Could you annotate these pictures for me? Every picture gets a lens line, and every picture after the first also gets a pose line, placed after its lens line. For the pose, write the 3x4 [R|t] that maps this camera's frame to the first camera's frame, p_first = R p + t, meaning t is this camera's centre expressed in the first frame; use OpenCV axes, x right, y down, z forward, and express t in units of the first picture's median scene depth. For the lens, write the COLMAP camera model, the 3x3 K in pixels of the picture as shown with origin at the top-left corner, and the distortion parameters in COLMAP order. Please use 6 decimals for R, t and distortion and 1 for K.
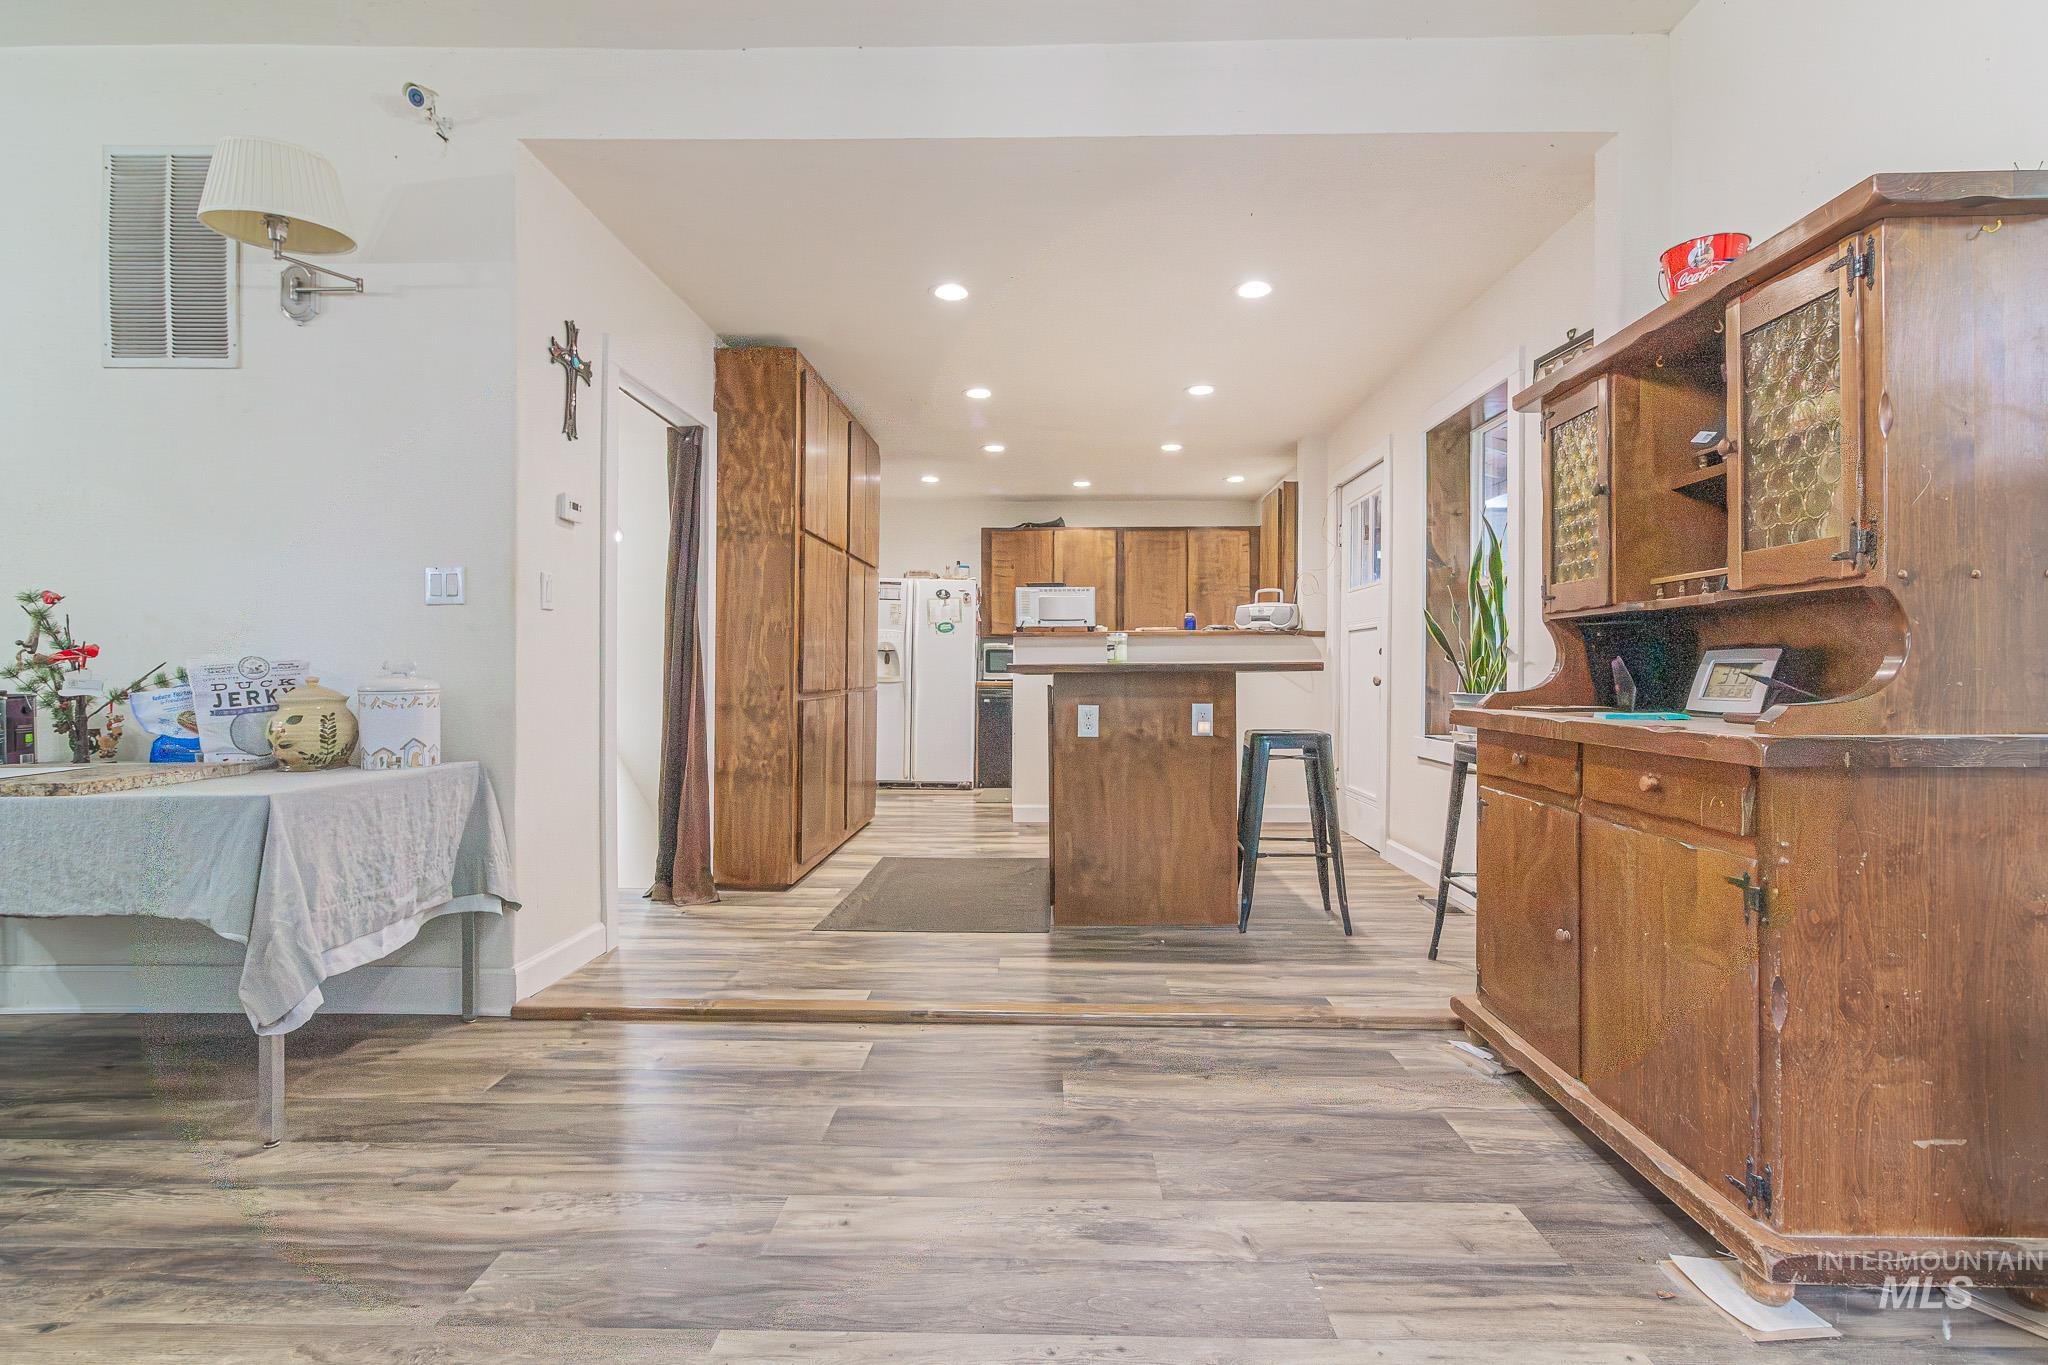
lens RADIAL K [[954.8, 0, 1035.3], [0, 954.8, 685.1], [0, 0, 1]] dist [0.002995, 0.000390]
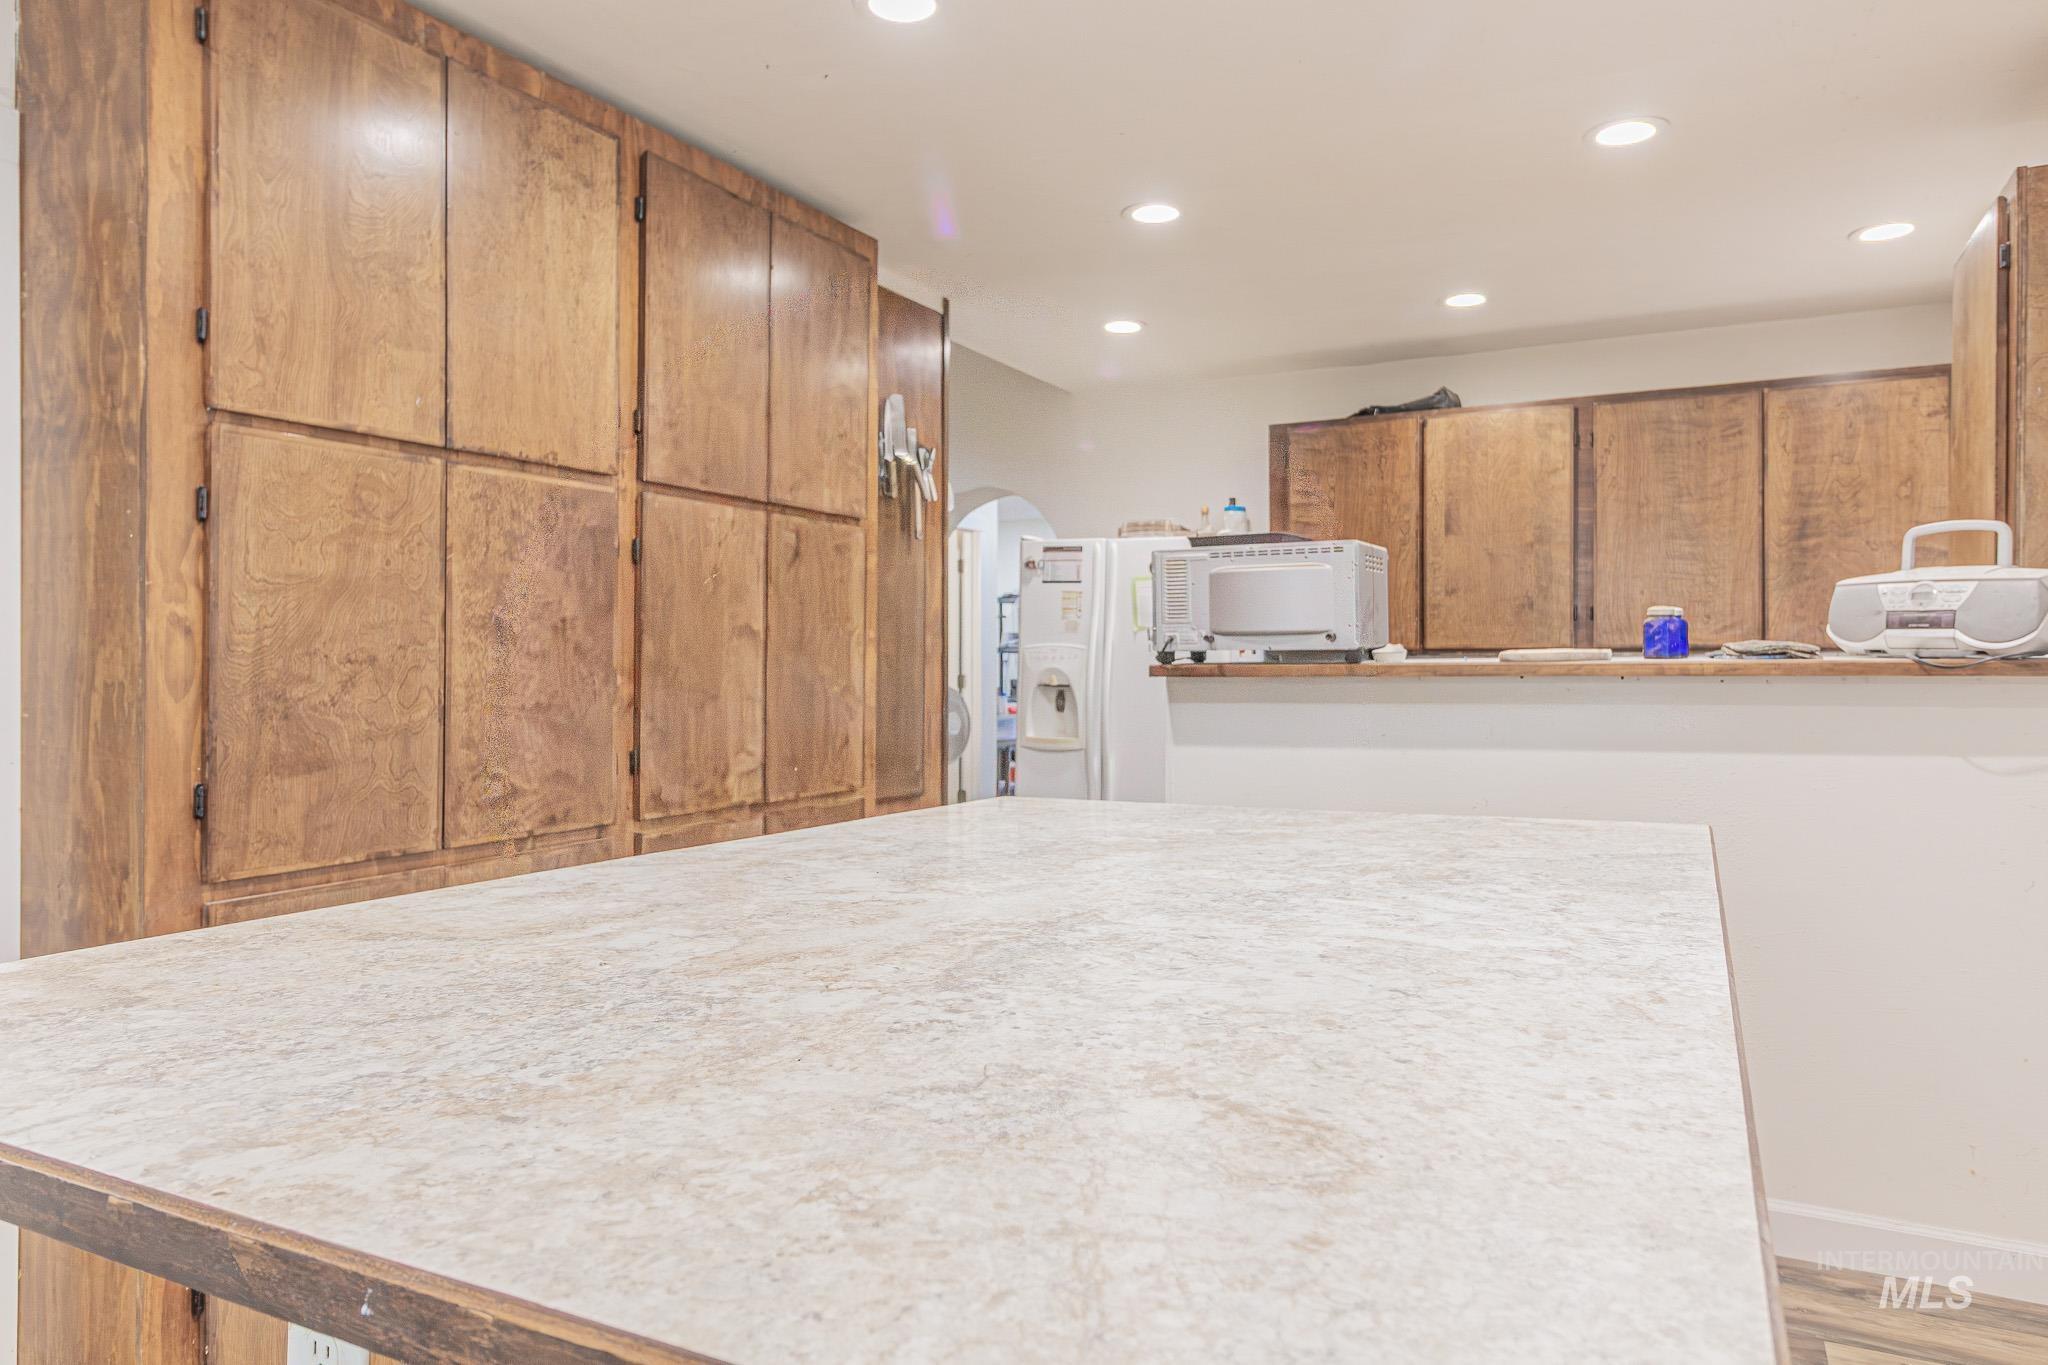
lens RADIAL K [[1288.1, 0, 1023.2], [0, 1288.1, 667.7], [0, 0, 1]] dist [-0.005604, -0.000195]
pose [[0.897791, 0.000802, -0.440422, 0.159156], [-0.007381, 0.999885, -0.013225, -0.046819], [0.440361, 0.015125, 0.897694, 0.506362]]
